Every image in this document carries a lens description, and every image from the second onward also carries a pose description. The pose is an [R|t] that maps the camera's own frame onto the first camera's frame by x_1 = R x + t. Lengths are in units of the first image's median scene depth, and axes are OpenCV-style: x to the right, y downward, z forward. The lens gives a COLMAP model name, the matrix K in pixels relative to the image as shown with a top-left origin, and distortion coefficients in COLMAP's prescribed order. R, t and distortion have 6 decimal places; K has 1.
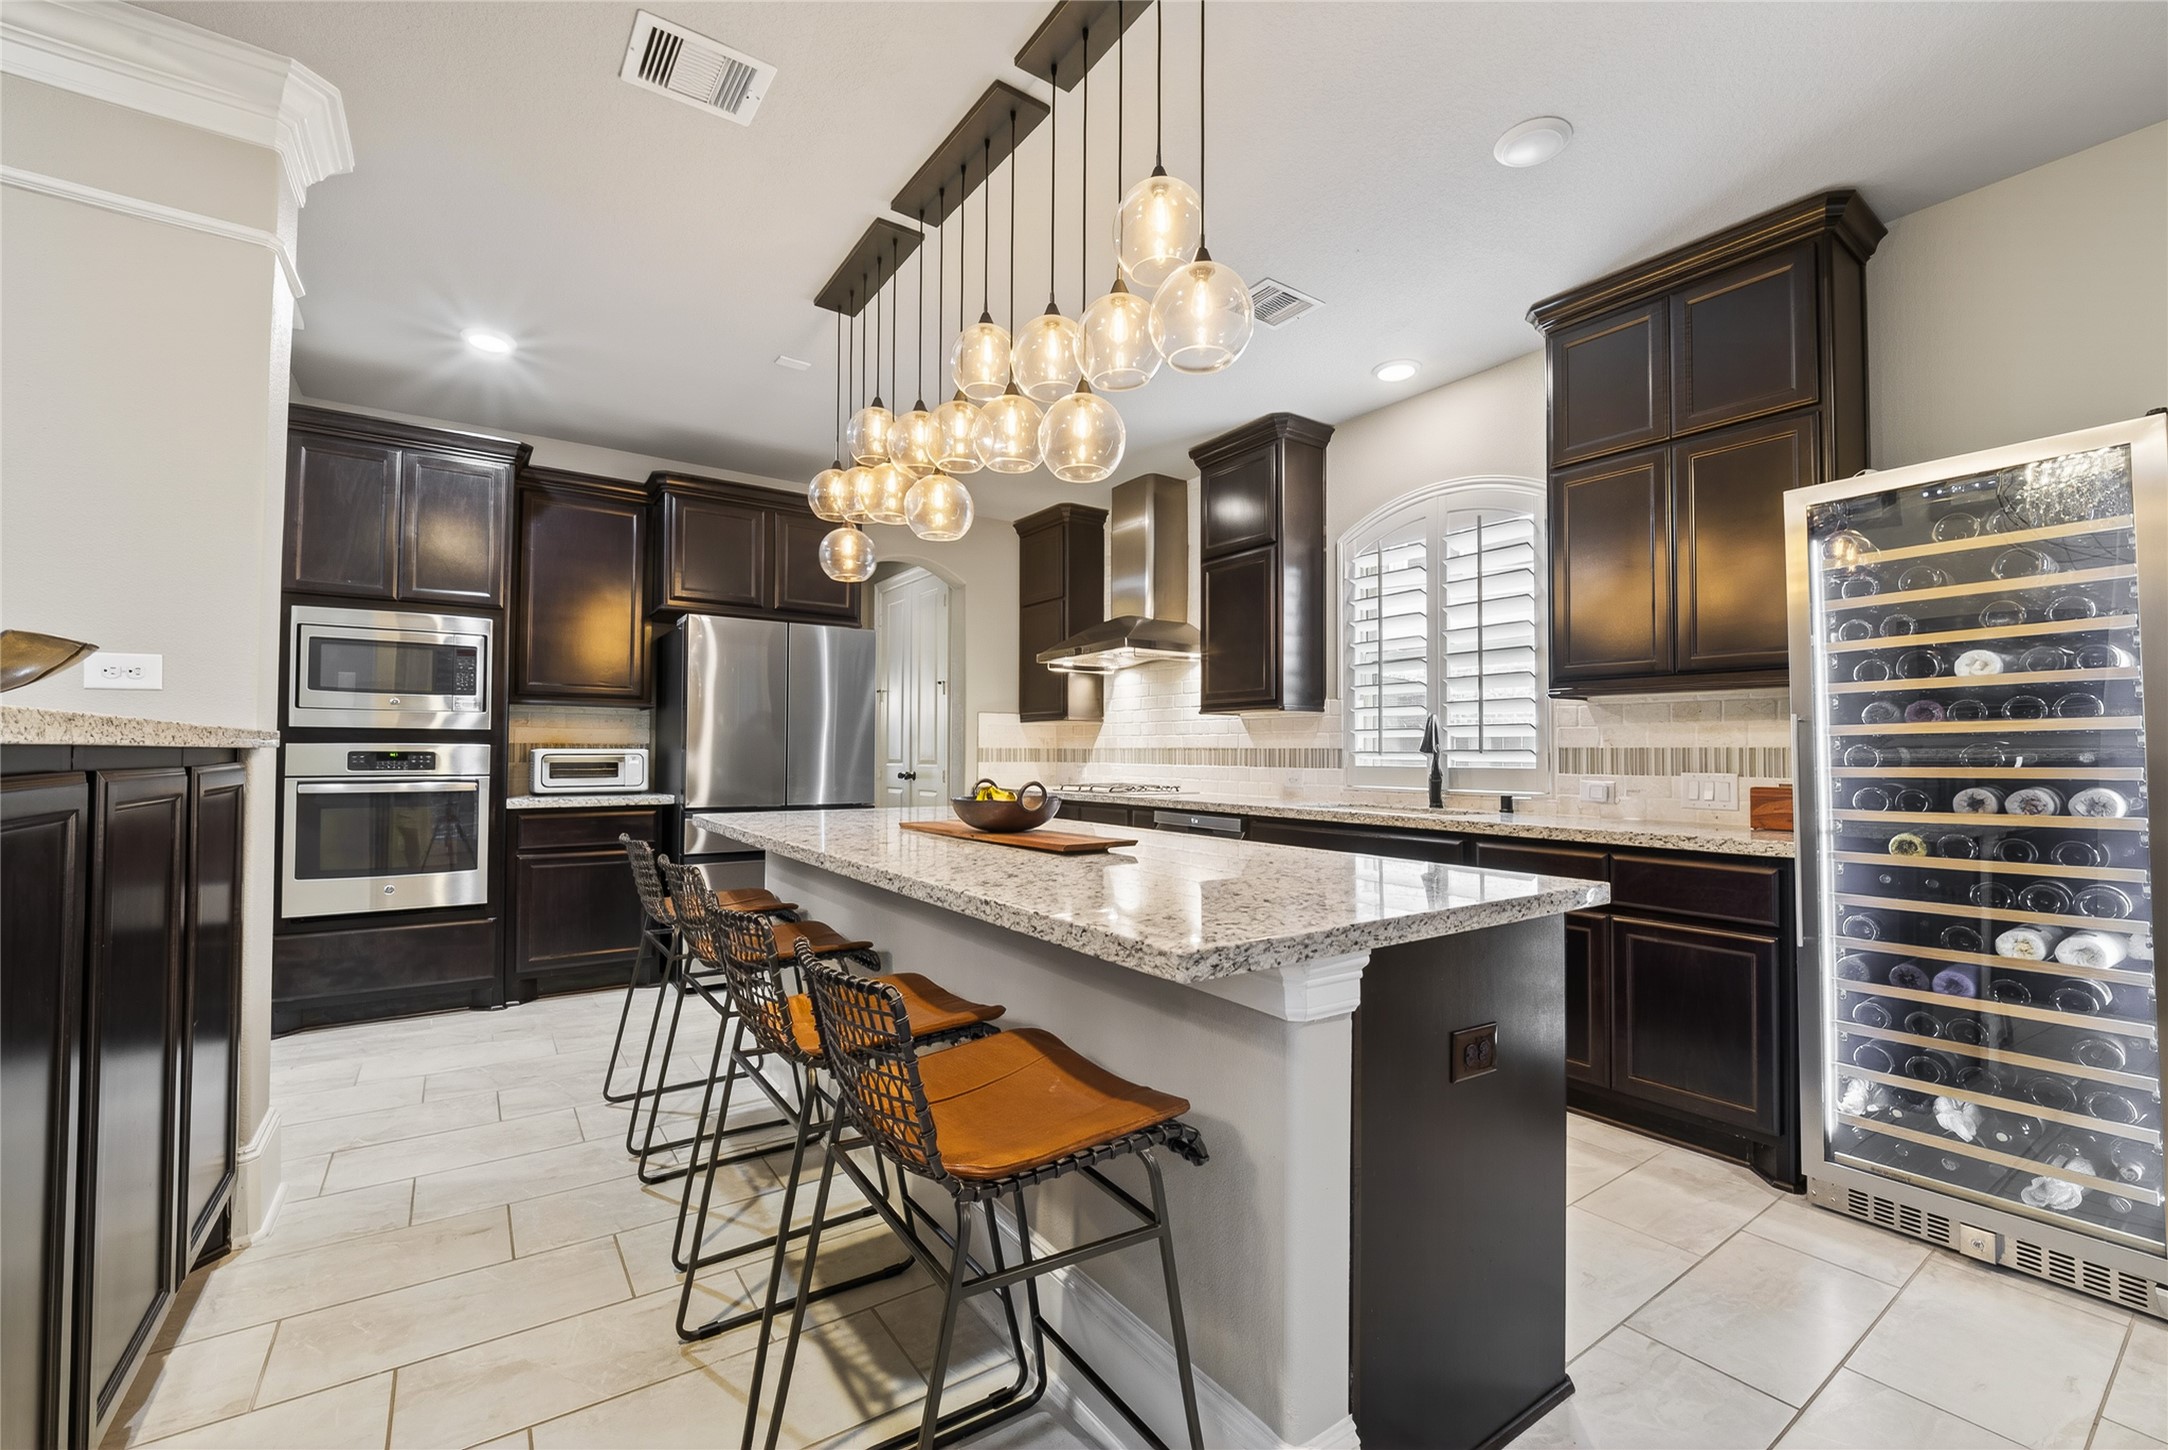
lens RADIAL K [[897.0, 0, 1087.5], [0, 897.0, 726.7], [0, 0, 1]] dist [-0.011101, -0.000854]
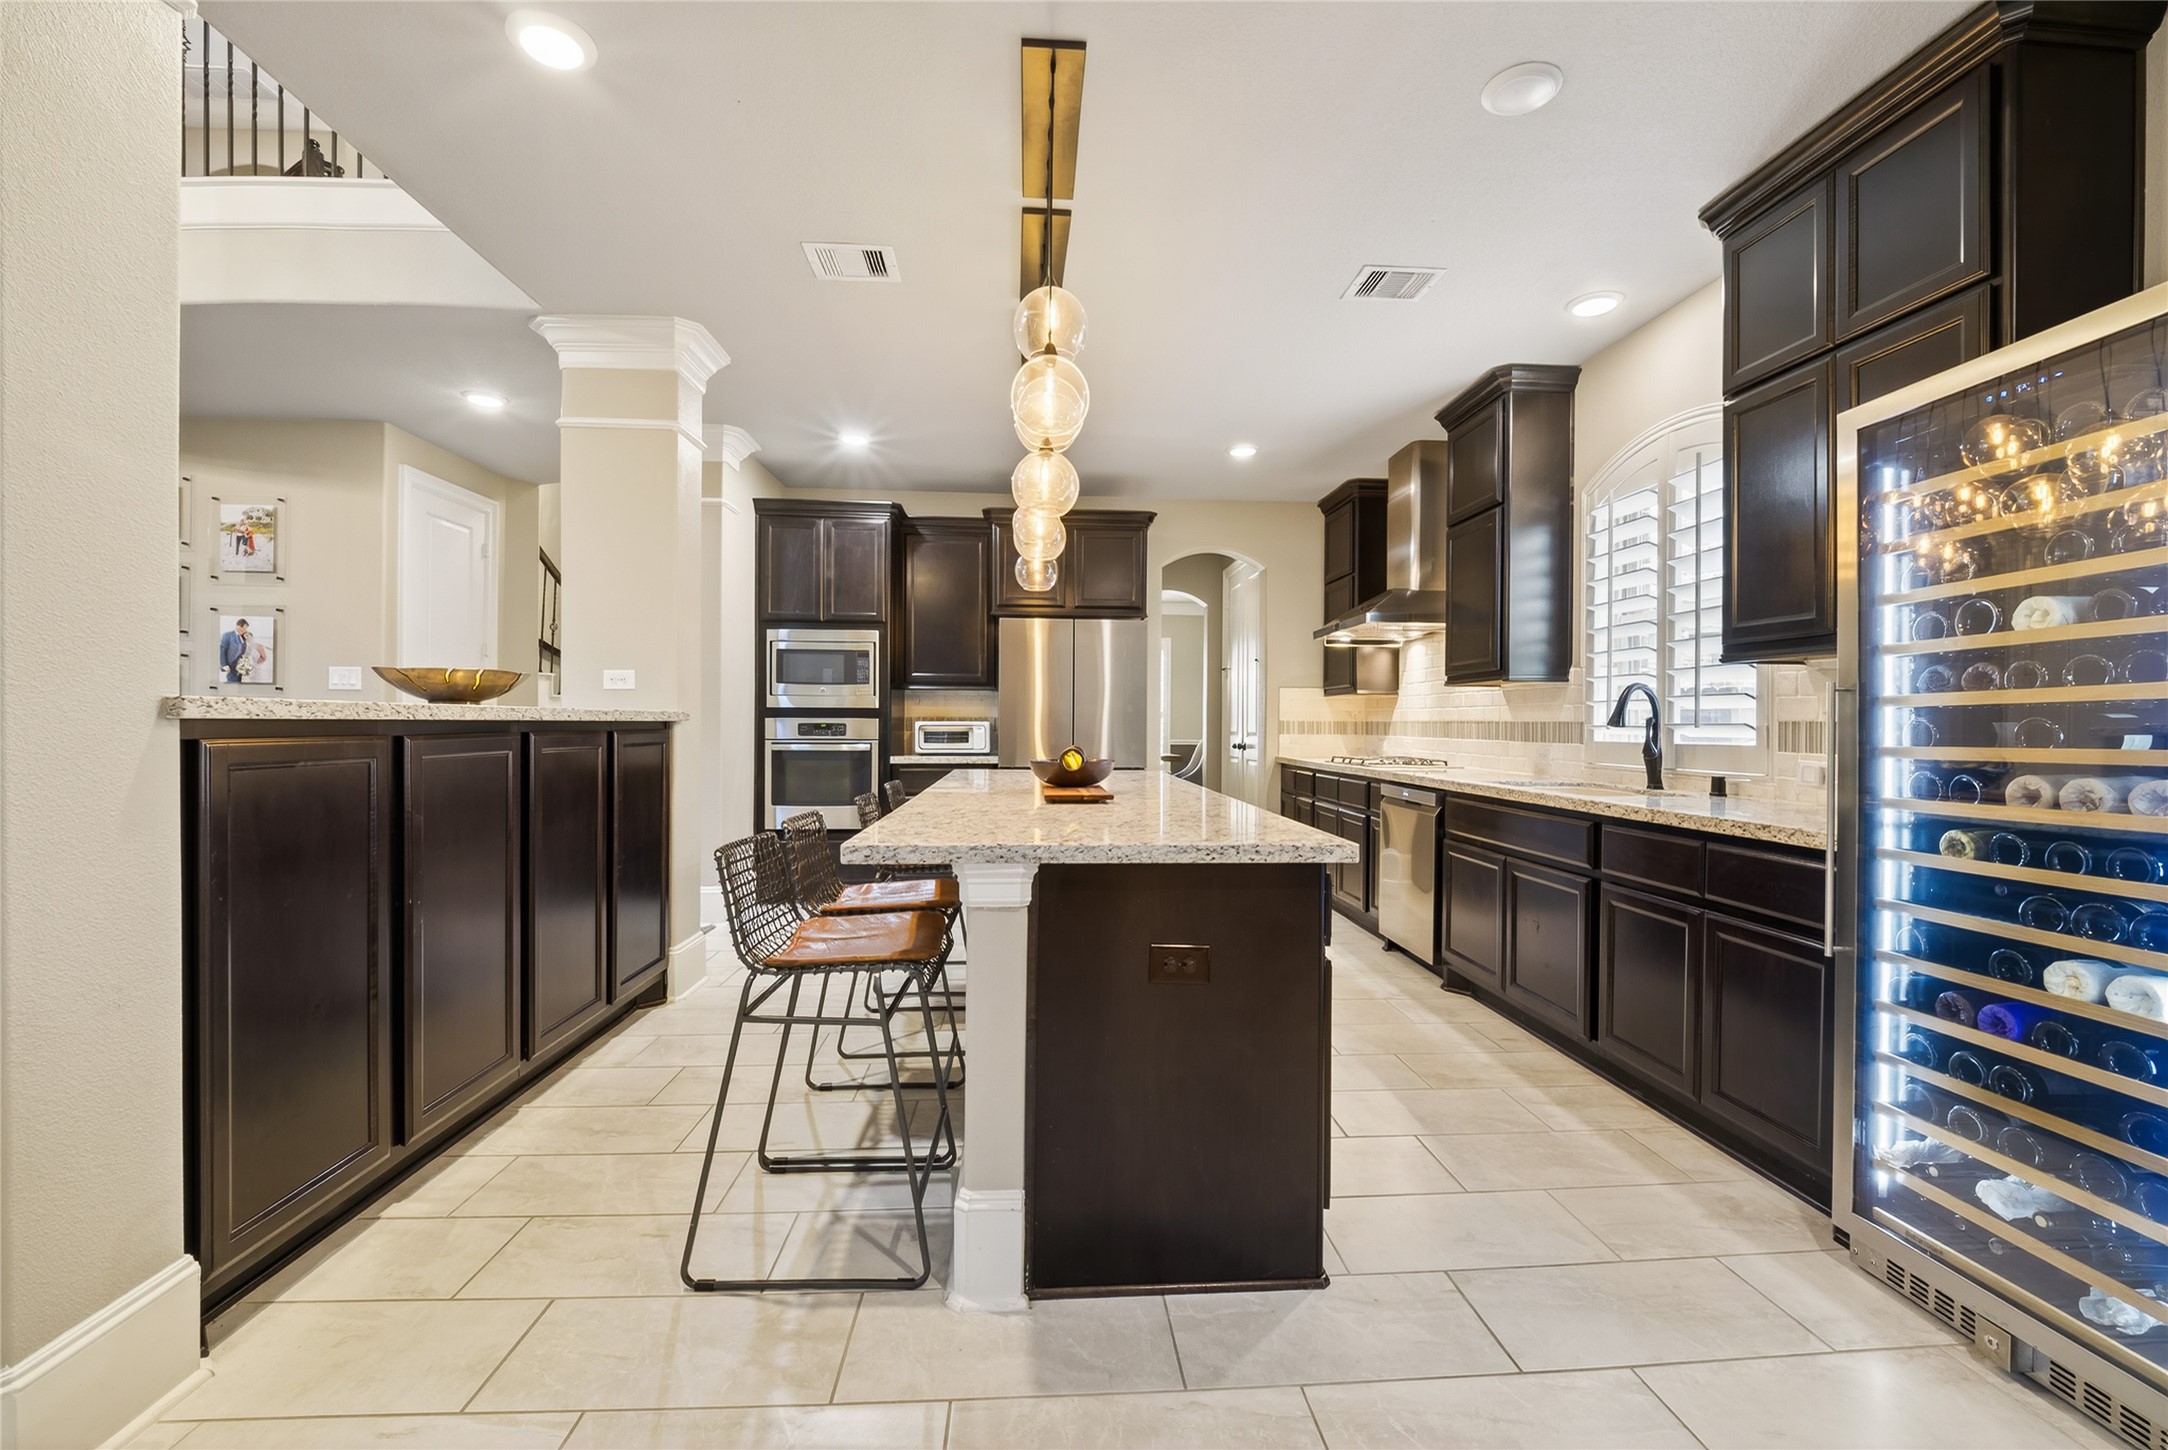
lens RADIAL K [[897.0, 0, 1085.2], [0, 897.0, 724.2], [0, 0, 1]] dist [-0.011101, -0.000854]
pose [[0.852343, 0.002722, -0.522976, 0.428585], [0.011923, 0.999625, 0.024636, -0.002518], [0.522847, -0.027234, 0.851991, -0.055502]]
